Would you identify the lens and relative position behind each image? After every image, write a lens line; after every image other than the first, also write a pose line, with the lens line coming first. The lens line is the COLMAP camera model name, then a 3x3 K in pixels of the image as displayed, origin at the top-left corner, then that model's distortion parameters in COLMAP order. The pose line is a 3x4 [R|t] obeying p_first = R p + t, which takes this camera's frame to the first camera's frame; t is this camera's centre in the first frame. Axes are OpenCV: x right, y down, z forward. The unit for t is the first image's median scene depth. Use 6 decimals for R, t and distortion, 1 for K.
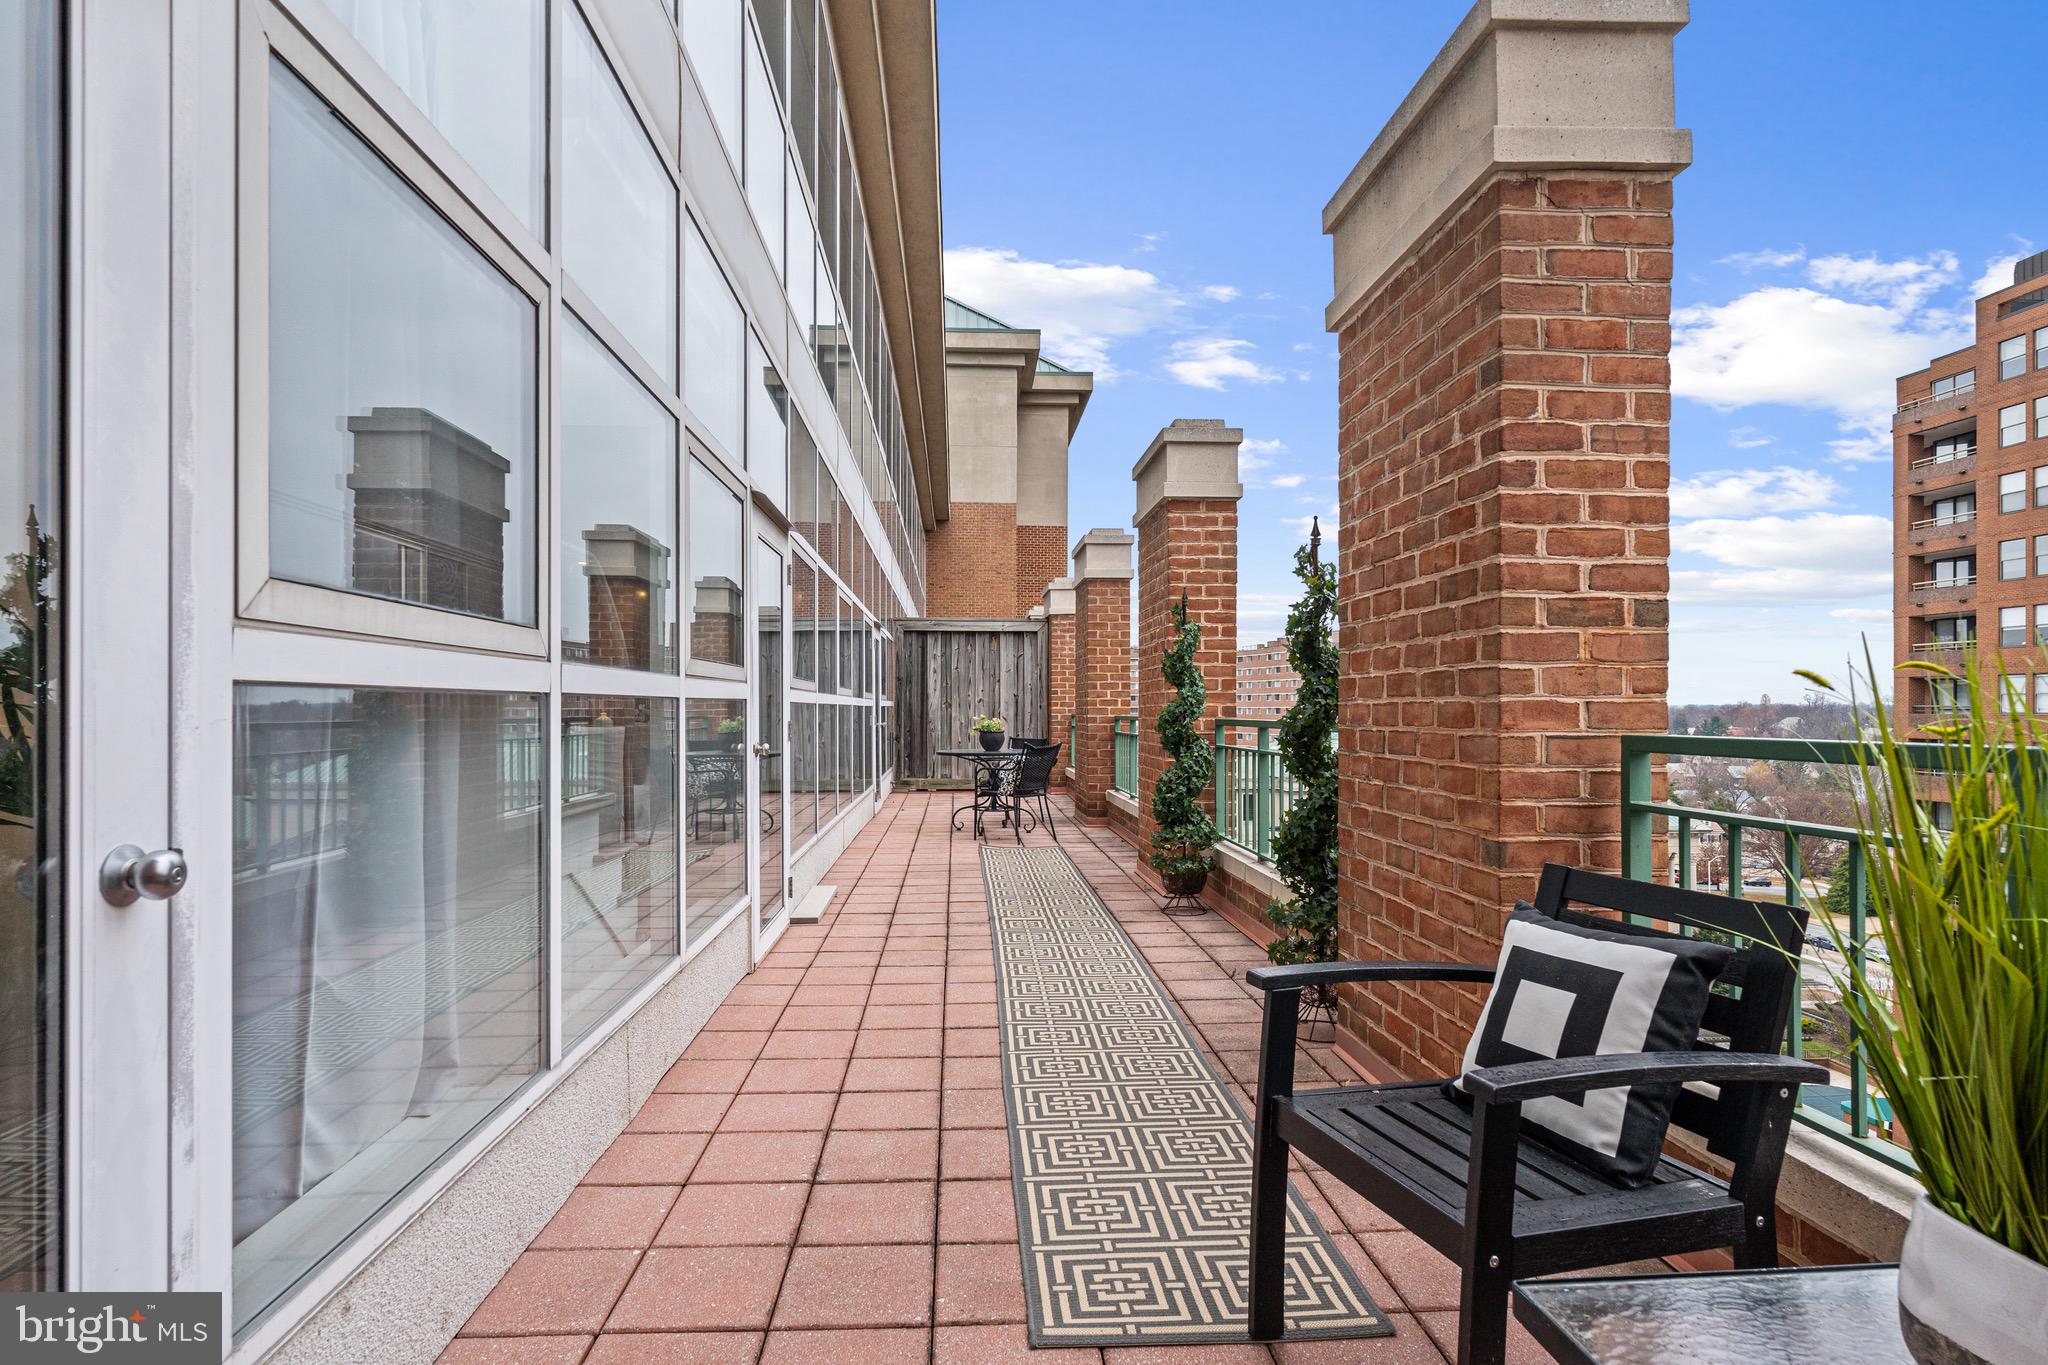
lens RADIAL K [[1040.6, 0, 1037.6], [0, 1040.6, 705.7], [0, 0, 1]] dist [-0.006648, 0.004283]
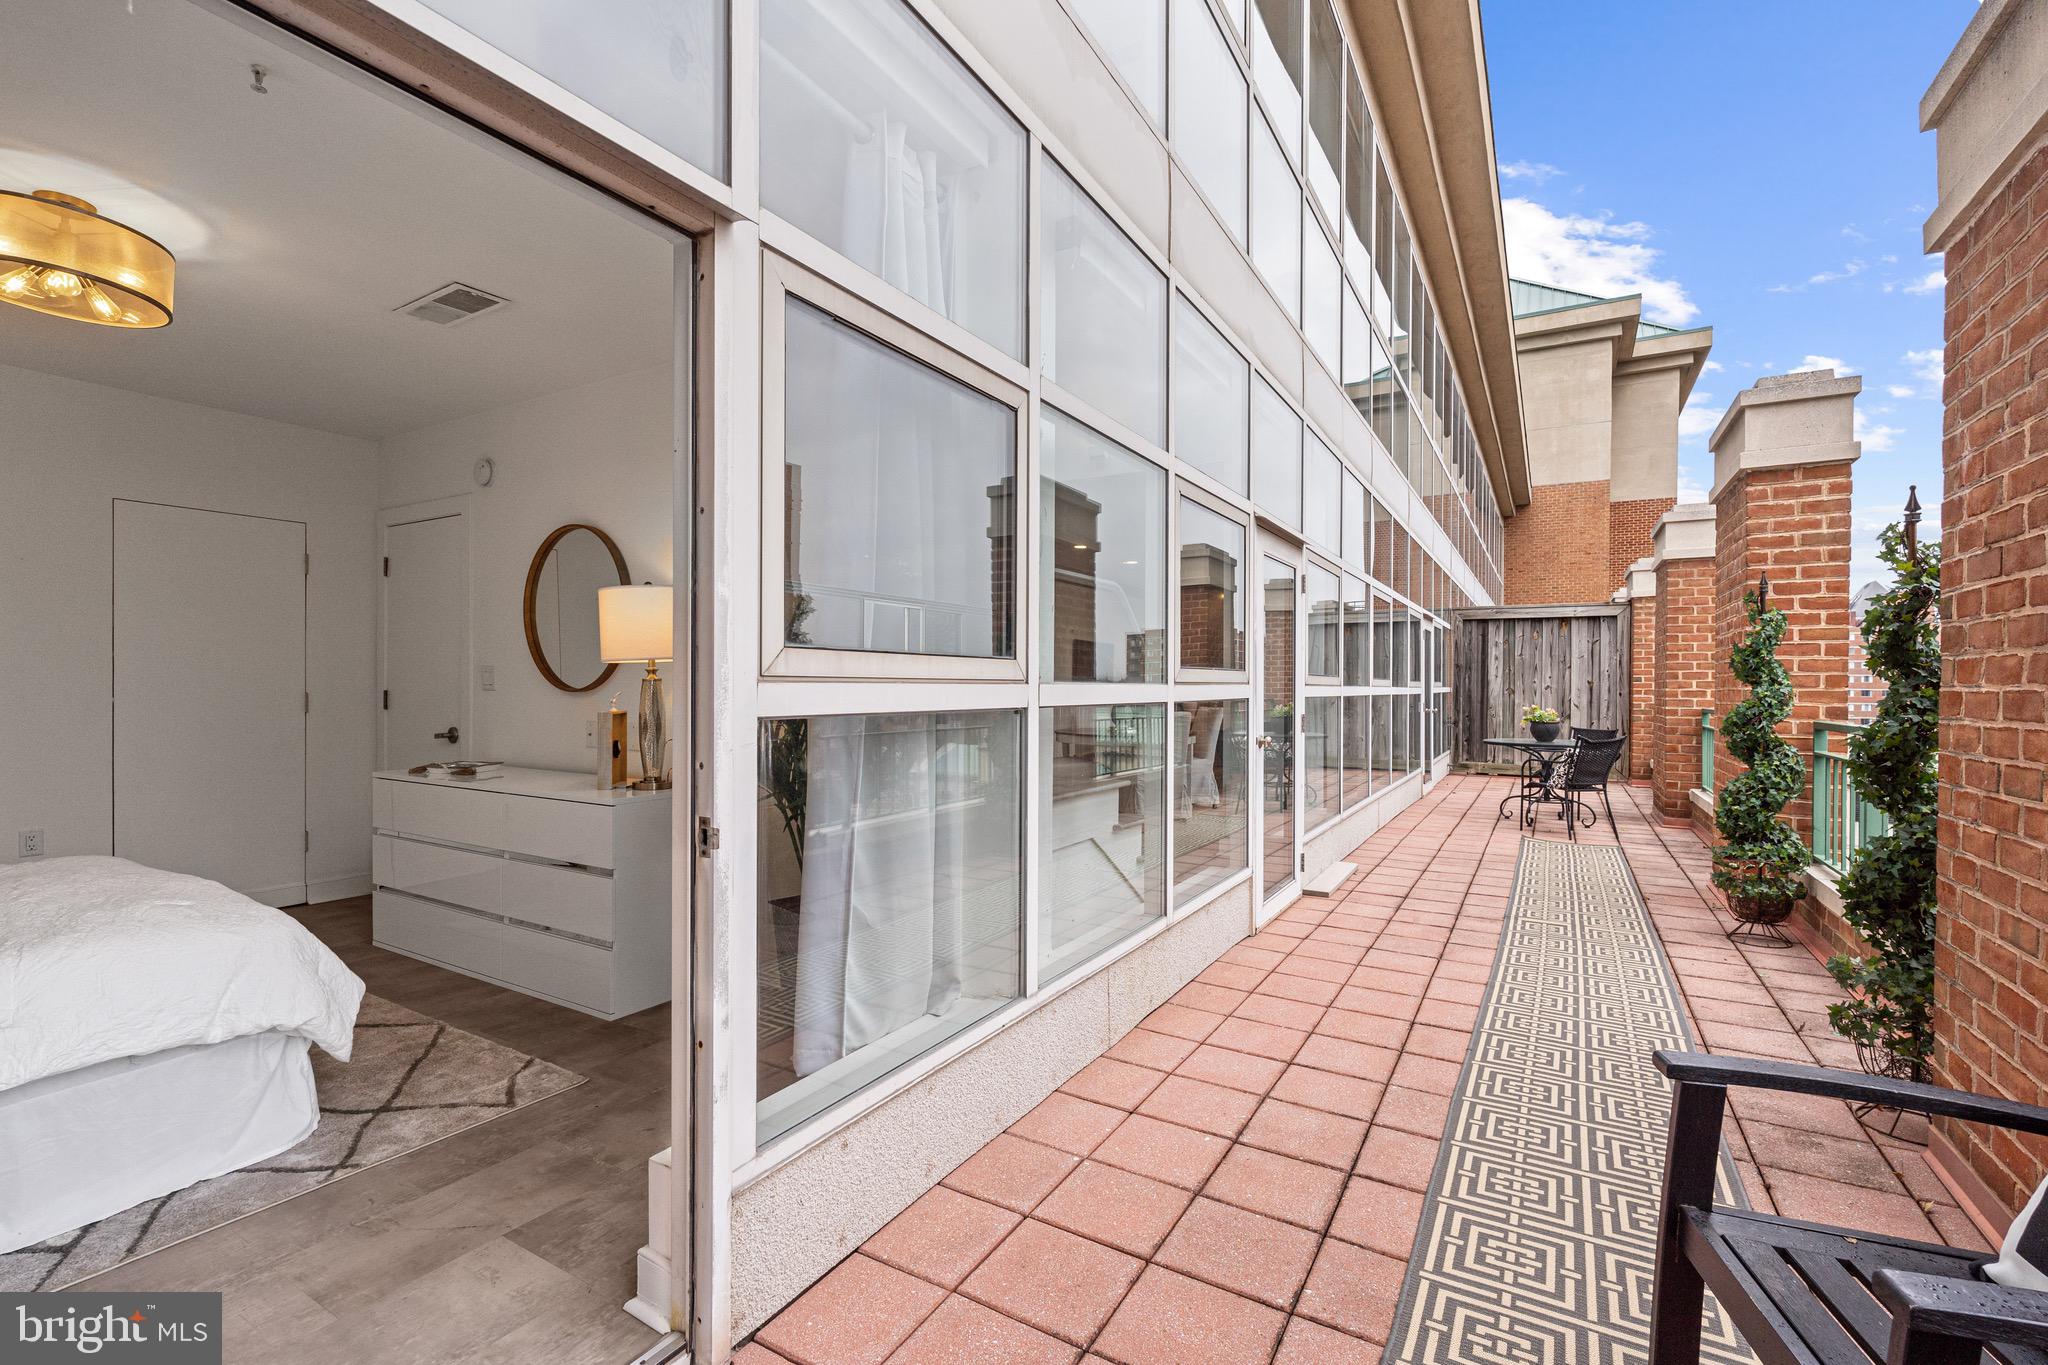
lens RADIAL K [[905.2, 0, 1030.6], [0, 905.2, 690.2], [0, 0, 1]] dist [-0.001880, -0.002032]
pose [[0.825625, 0.011302, -0.564106, 0.107862], [-0.007453, 0.999931, 0.009124, -0.028005], [0.564169, -0.003329, 0.825652, 0.045706]]
